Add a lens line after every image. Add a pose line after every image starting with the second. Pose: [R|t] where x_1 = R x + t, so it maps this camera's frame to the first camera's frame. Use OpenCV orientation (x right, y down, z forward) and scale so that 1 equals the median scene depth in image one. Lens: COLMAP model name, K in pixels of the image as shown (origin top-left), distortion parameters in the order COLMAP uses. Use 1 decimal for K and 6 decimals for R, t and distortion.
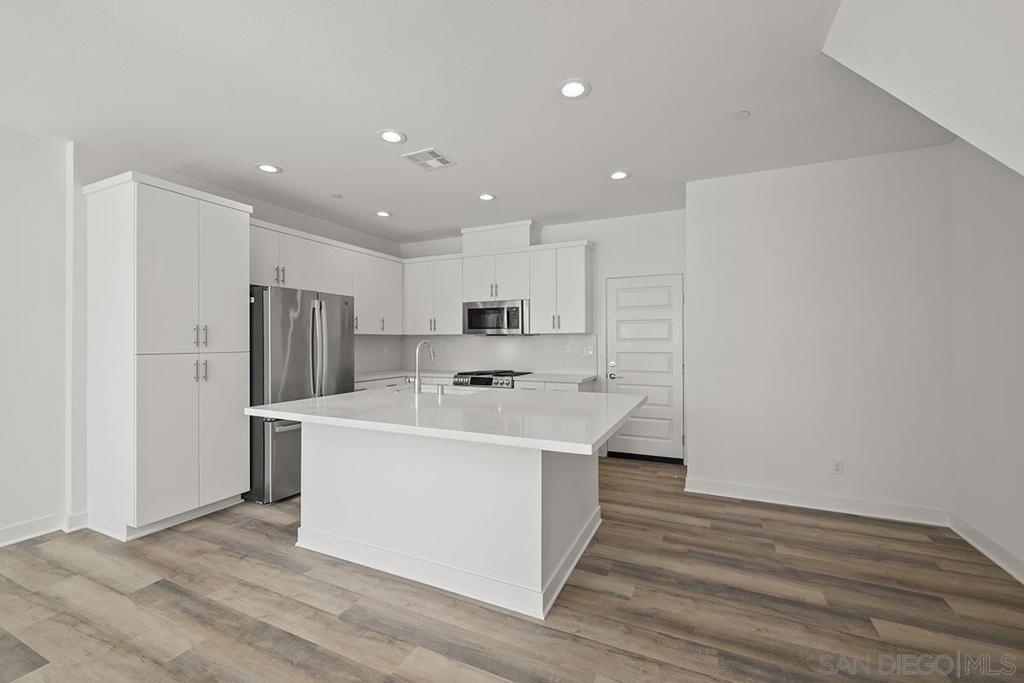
lens RADIAL K [[419.9, 0, 510.5], [0, 419.9, 341.7], [0, 0, 1]] dist [-0.000447, -0.000025]
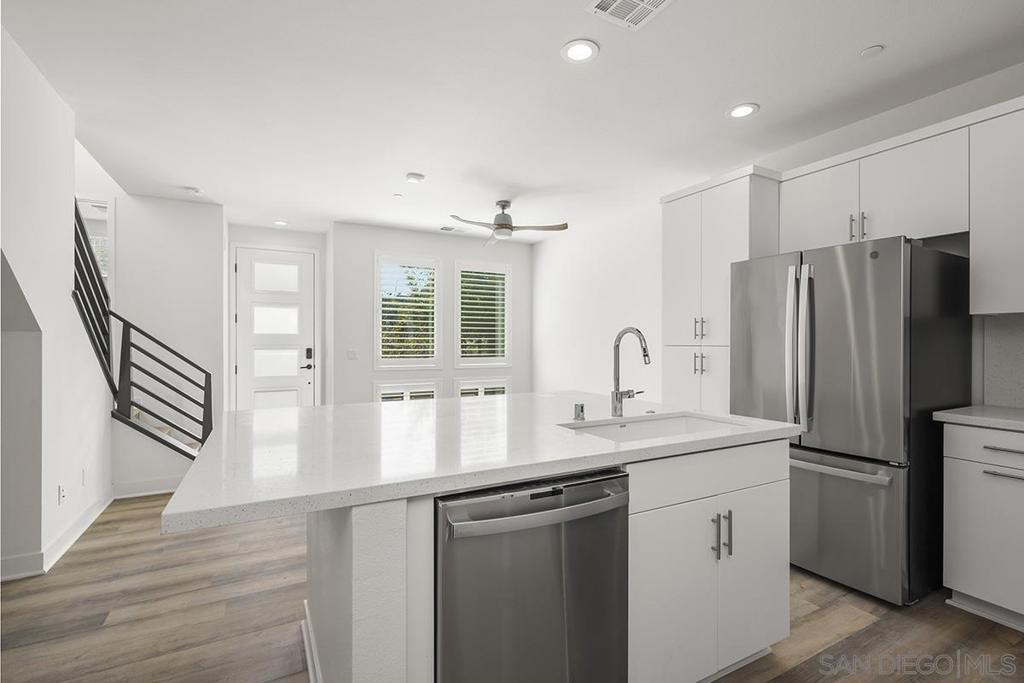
lens RADIAL K [[480.5, 0, 512.0], [0, 480.5, 341.5], [0, 0, 1]] dist [0.003441, 0.000355]
pose [[-0.604810, 0.001276, -0.796369, 0.278381], [-0.000323, 0.999998, 0.001847, 0.008779], [0.796370, 0.001374, -0.604808, 0.871051]]
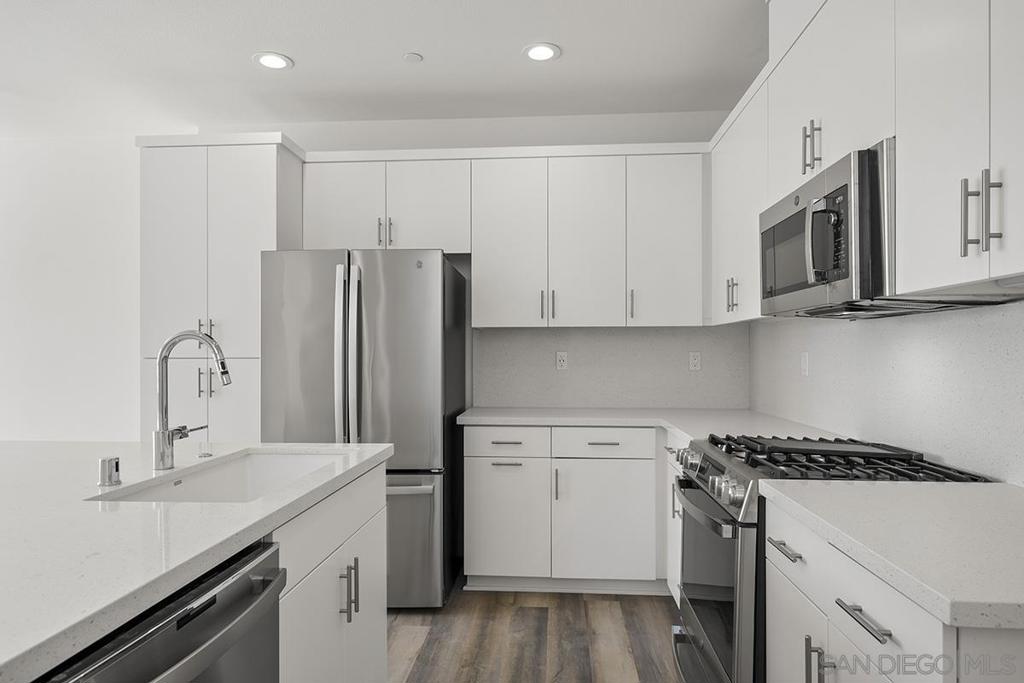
lens RADIAL K [[614.5, 0, 511.2], [0, 614.5, 351.9], [0, 0, 1]] dist [0.004278, 0.000791]
pose [[0.356608, 0.001295, -0.934253, 0.279316], [0.001818, 0.999996, 0.002081, 0.008754], [0.934252, -0.002441, 0.356604, 0.755225]]
